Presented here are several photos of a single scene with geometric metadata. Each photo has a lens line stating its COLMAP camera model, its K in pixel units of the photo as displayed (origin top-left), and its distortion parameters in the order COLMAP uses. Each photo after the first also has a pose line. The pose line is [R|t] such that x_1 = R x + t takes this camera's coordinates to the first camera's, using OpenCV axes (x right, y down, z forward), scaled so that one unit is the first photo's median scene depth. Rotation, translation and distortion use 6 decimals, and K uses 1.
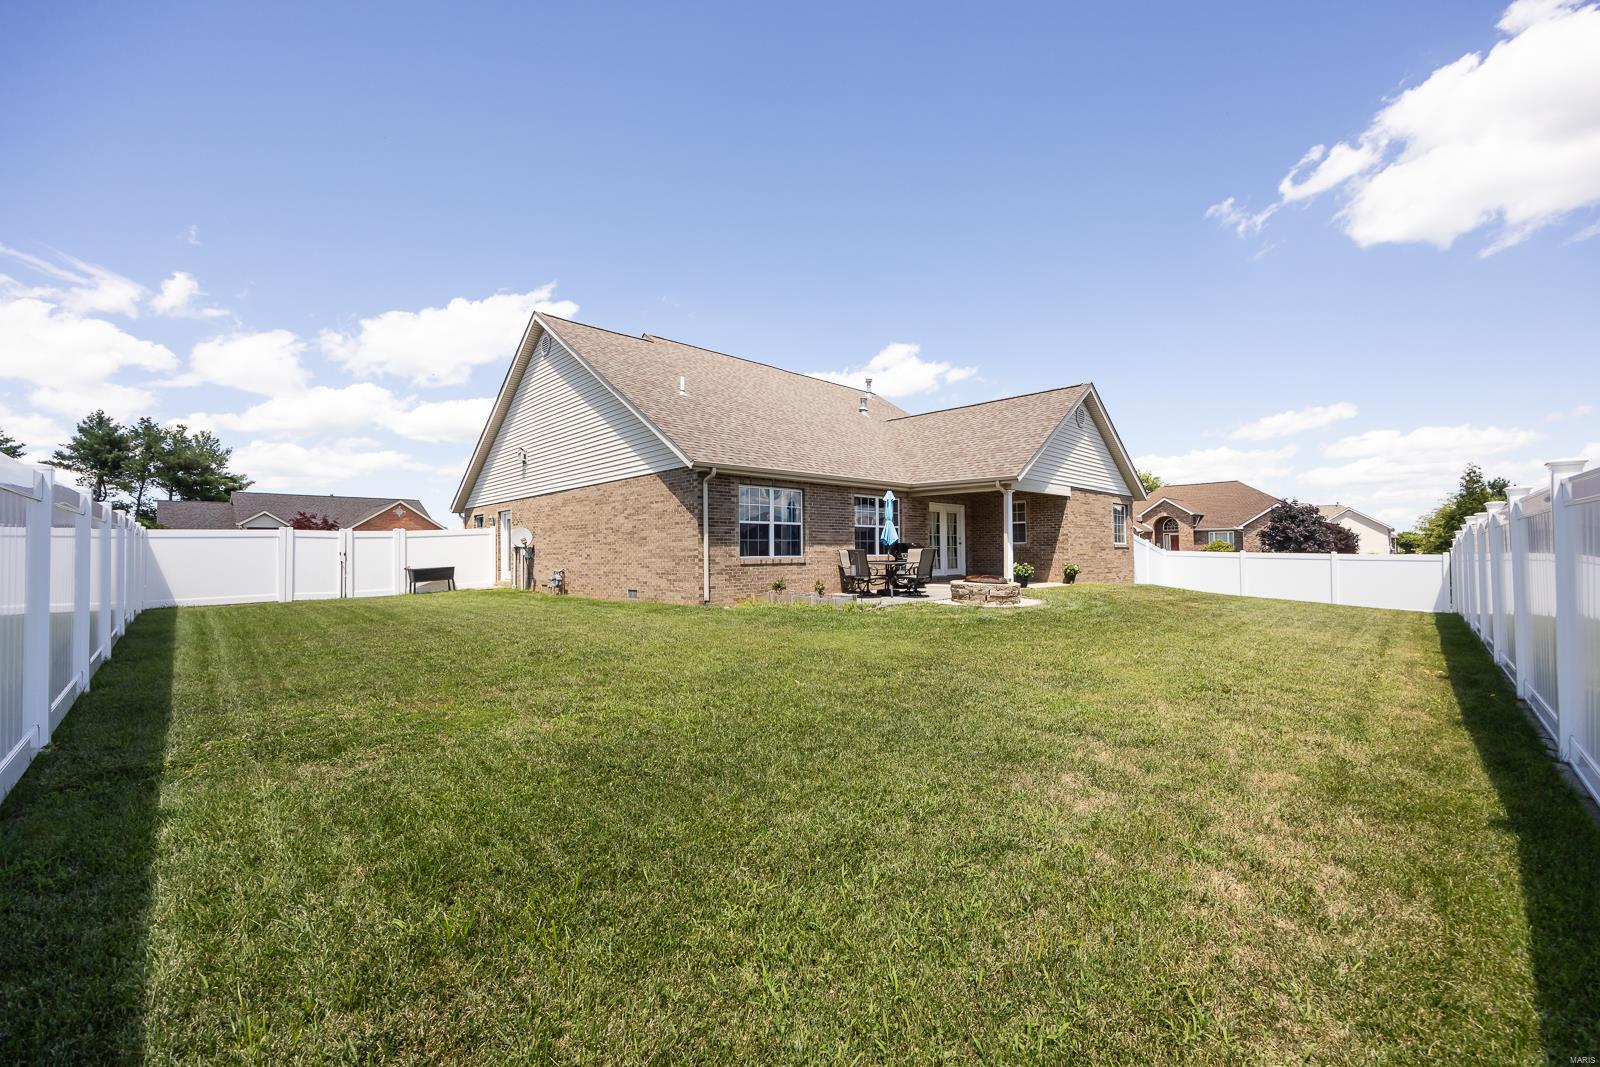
lens RADIAL K [[626.3, 0, 836.8], [0, 626.3, 528.2], [0, 0, 1]] dist [-0.000411, 0.000002]
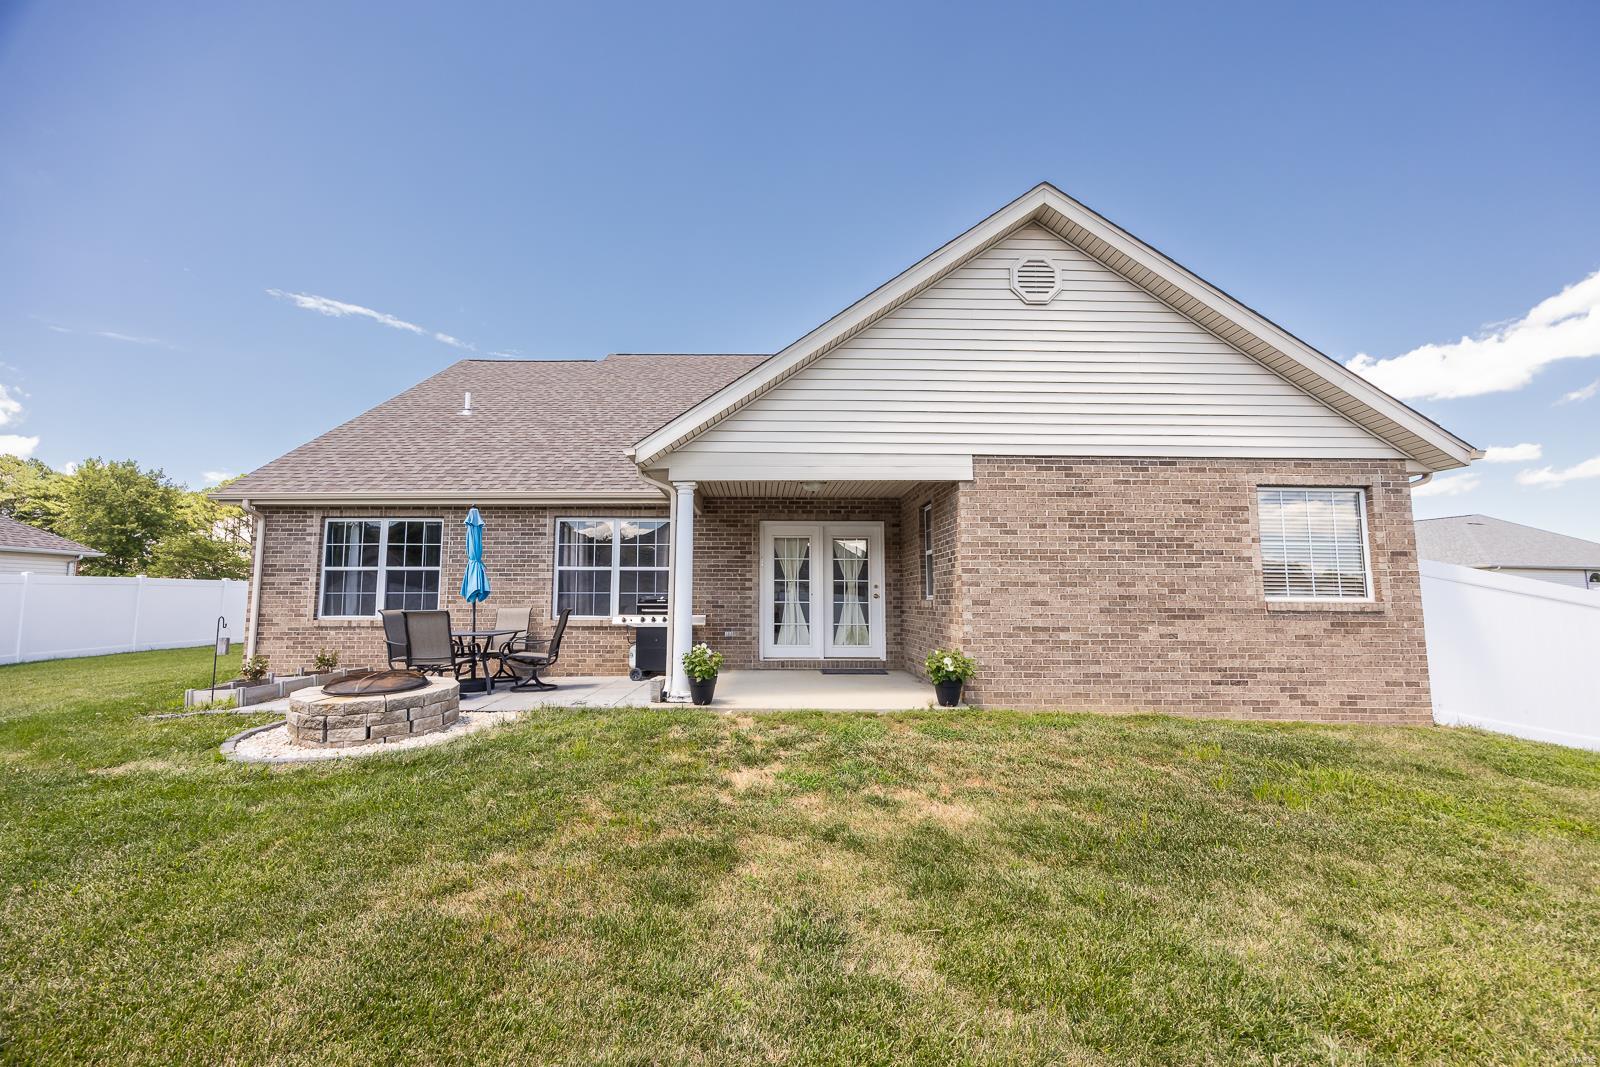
lens RADIAL K [[646.0, 0, 791.7], [0, 646.0, 532.7], [0, 0, 1]] dist [0.000283, -0.000007]
pose [[0.710712, -0.063146, -0.700643, 0.585108], [0.018000, 0.997269, -0.071621, 0.009509], [0.703252, 0.038291, 0.709908, 0.639612]]
